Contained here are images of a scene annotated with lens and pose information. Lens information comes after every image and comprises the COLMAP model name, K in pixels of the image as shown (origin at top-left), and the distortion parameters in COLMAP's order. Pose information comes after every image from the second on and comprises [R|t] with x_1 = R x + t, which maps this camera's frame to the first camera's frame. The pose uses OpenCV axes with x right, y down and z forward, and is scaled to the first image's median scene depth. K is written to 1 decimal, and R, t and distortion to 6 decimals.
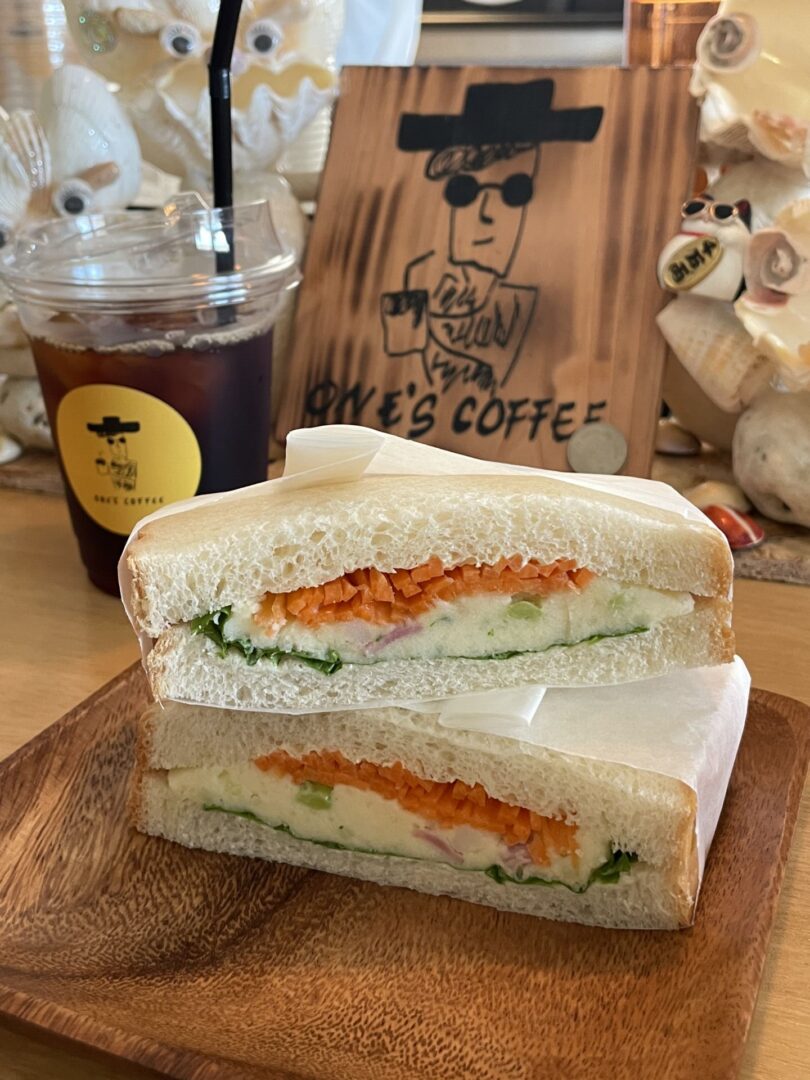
lens RADIAL K [[1208.7, 0, 406.4], [0, 1208.7, 549.0], [0, 0, 1]] dist [0.045698, 0.000000]
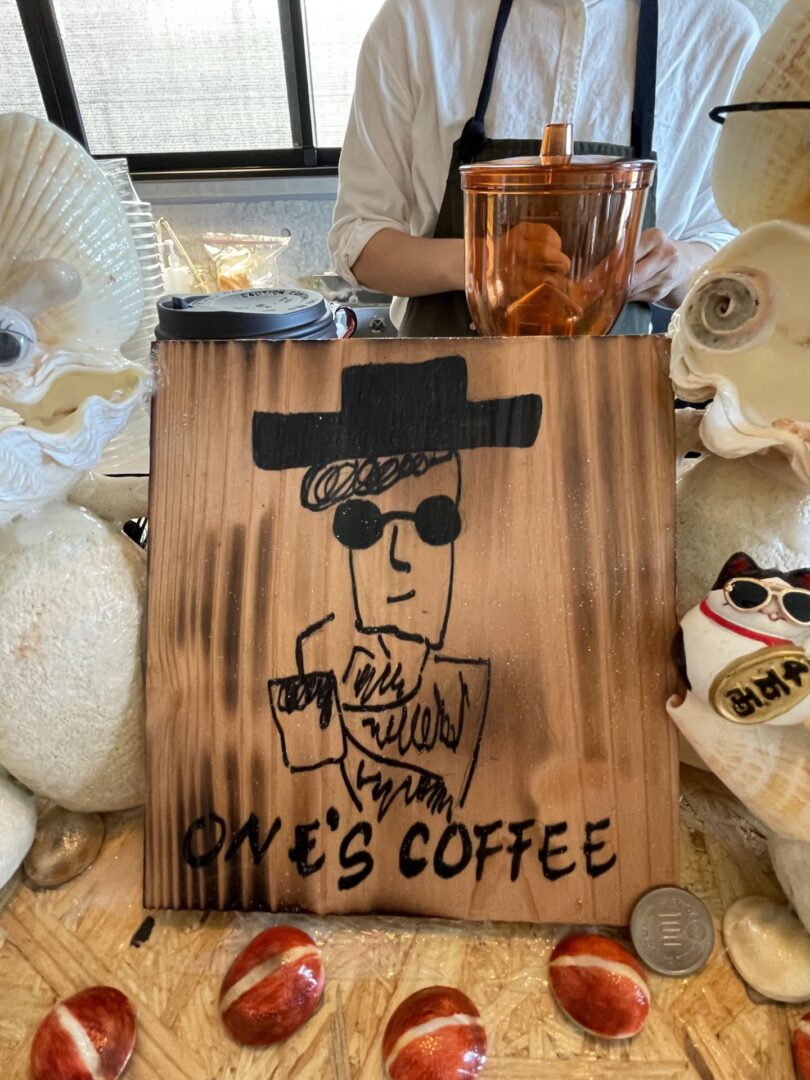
lens RADIAL K [[601.0, 0, 408.8], [0, 601.0, 505.6], [0, 0, 1]] dist [-0.004301, -0.000215]
pose [[0.962642, -0.154907, 0.222092, -0.002715], [0.128056, 0.983121, 0.130670, -0.356013], [-0.238585, -0.097348, 0.966230, 0.667894]]
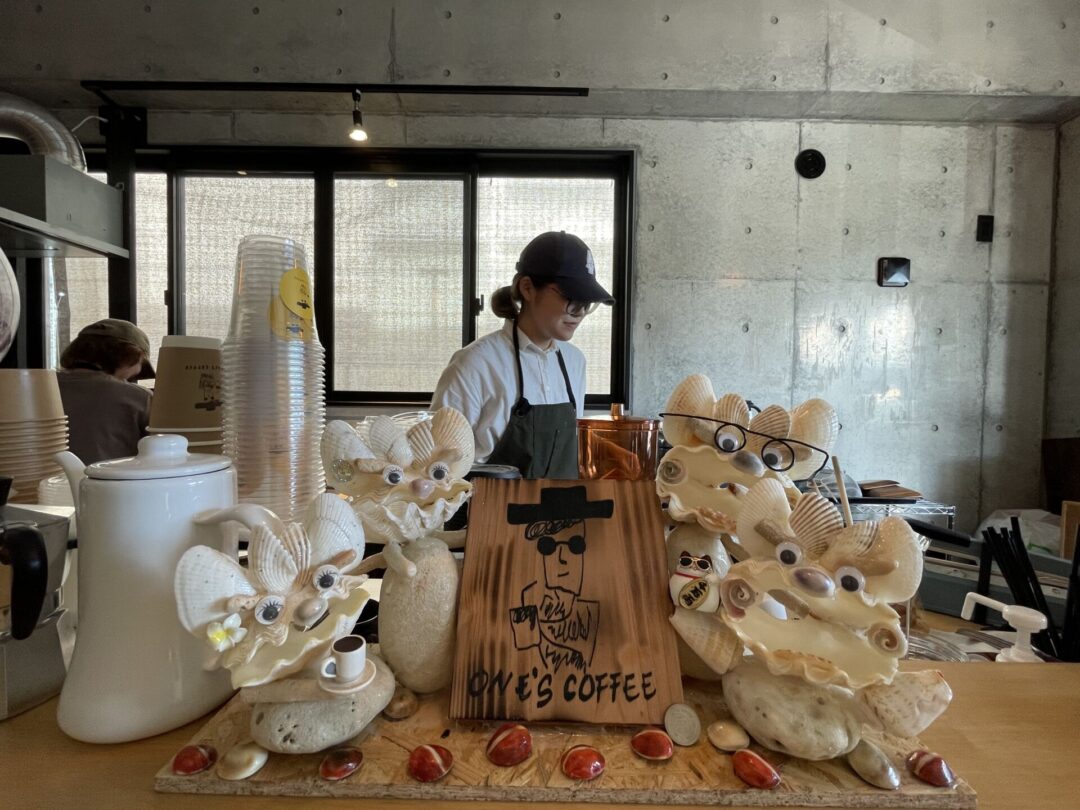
lens RADIAL K [[472.8, 0, 538.1], [0, 472.8, 404.4], [0, 0, 1]] dist [-0.002843, 0.000990]
pose [[0.955687, 0.007884, 0.294280, -0.188133], [0.103437, 0.926909, -0.360751, -0.240672], [-0.275615, 0.375204, 0.885019, 0.282151]]
